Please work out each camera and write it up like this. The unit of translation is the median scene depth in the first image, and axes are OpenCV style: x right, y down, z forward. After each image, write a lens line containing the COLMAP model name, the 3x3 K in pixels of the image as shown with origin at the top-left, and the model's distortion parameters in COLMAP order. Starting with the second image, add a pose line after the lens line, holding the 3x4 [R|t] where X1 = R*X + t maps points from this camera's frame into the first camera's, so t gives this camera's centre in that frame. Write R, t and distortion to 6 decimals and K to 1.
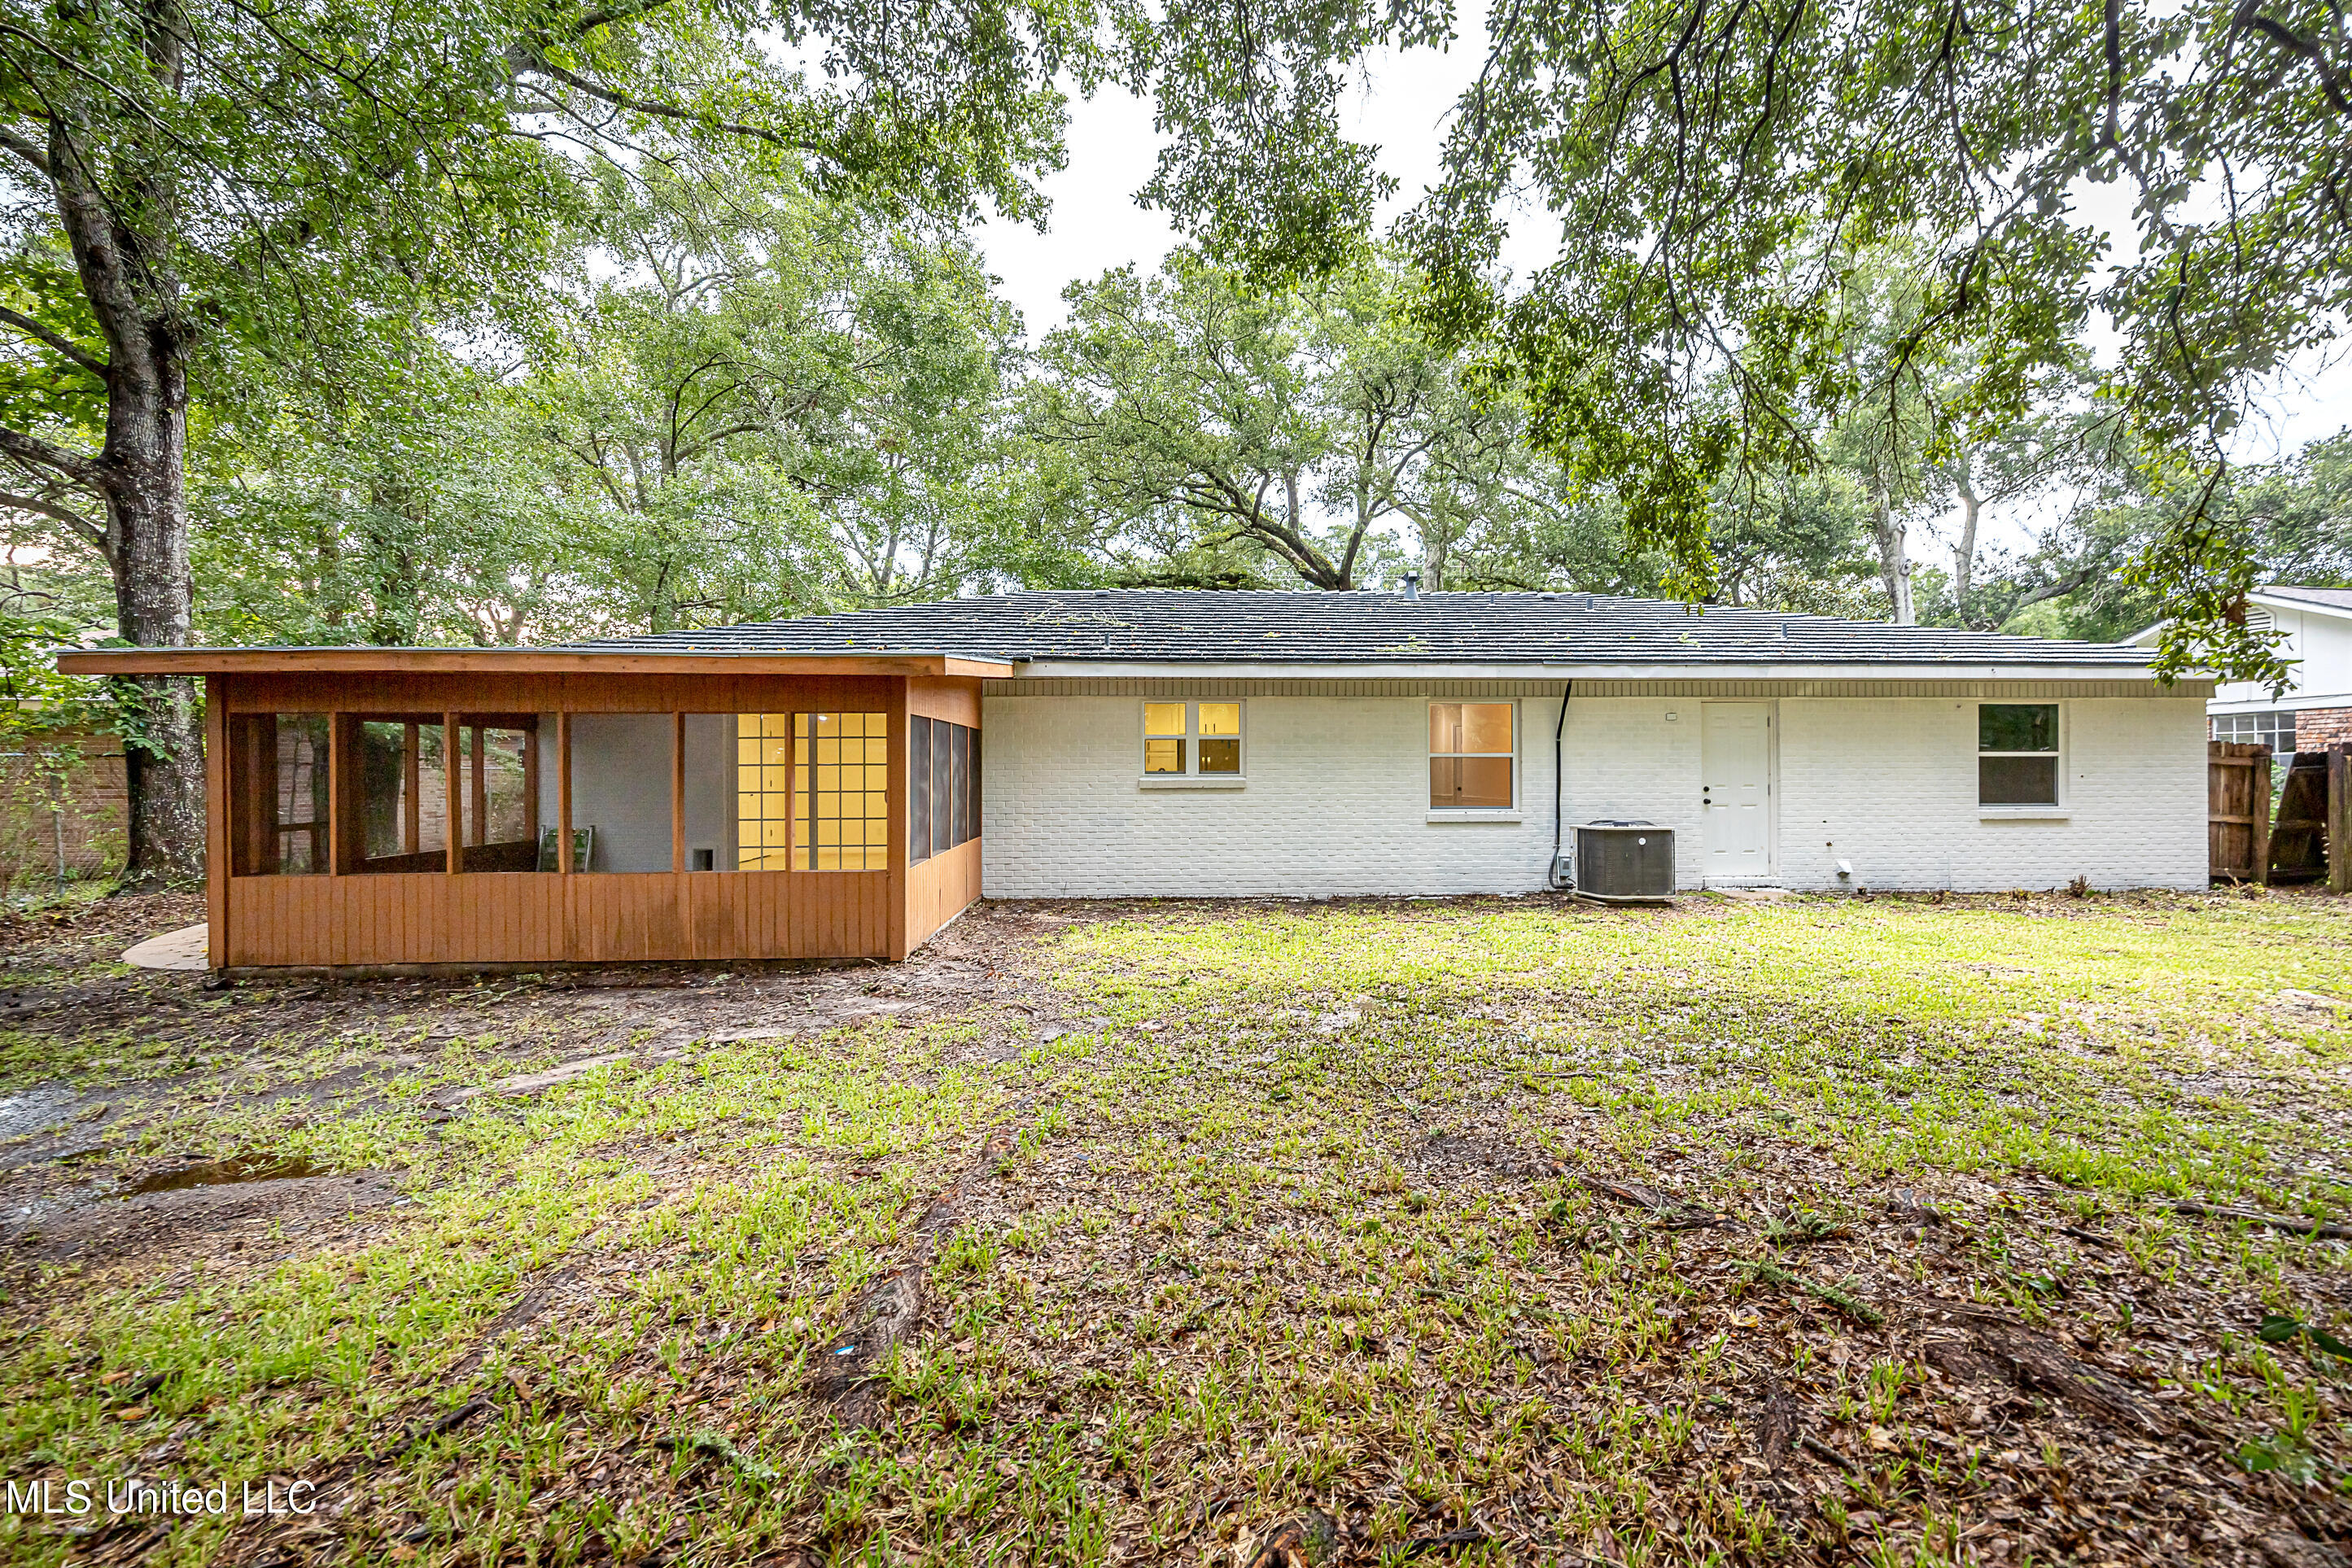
lens RADIAL K [[912.4, 0, 1178.8], [0, 912.4, 755.8], [0, 0, 1]] dist [-0.000291, -0.000095]
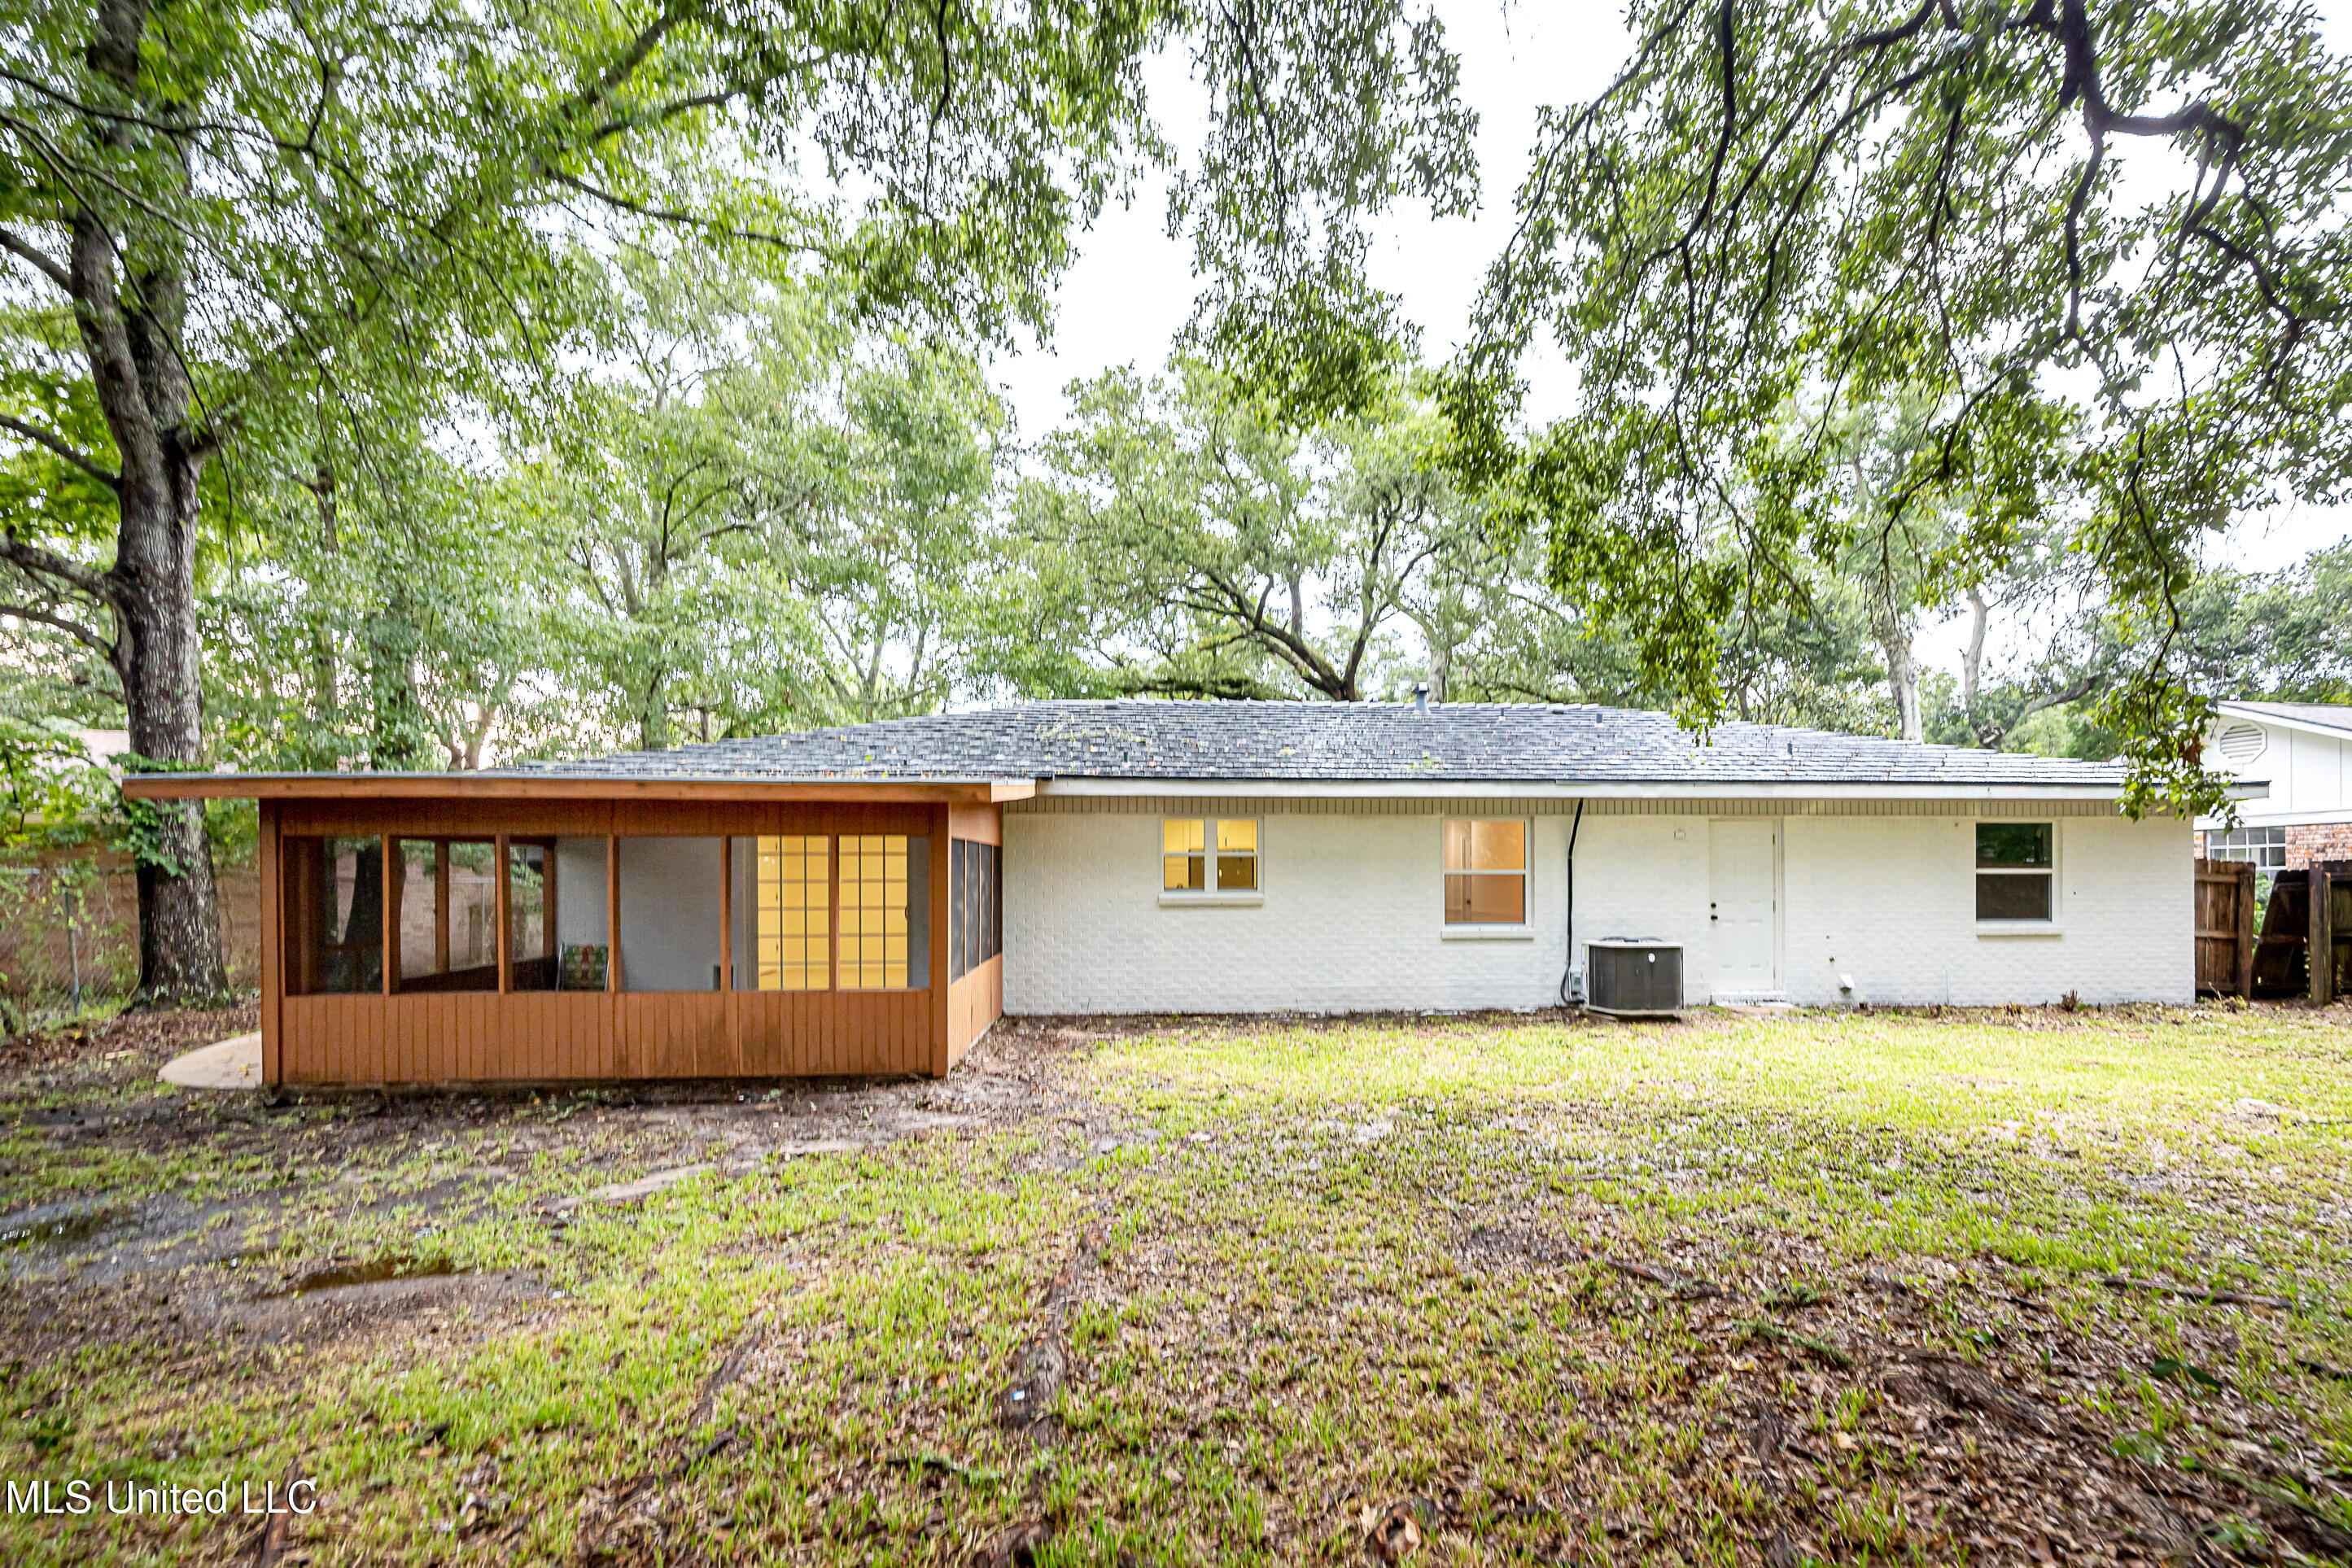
lens RADIAL K [[969.2, 0, 1184.2], [0, 969.2, 857.4], [0, 0, 1]] dist [-0.001149, 0.000002]
pose [[0.999702, 0.002175, 0.024300, -0.060538], [-0.002157, 0.999997, -0.000751, -0.023482], [-0.024301, 0.000699, 0.999704, -0.104297]]
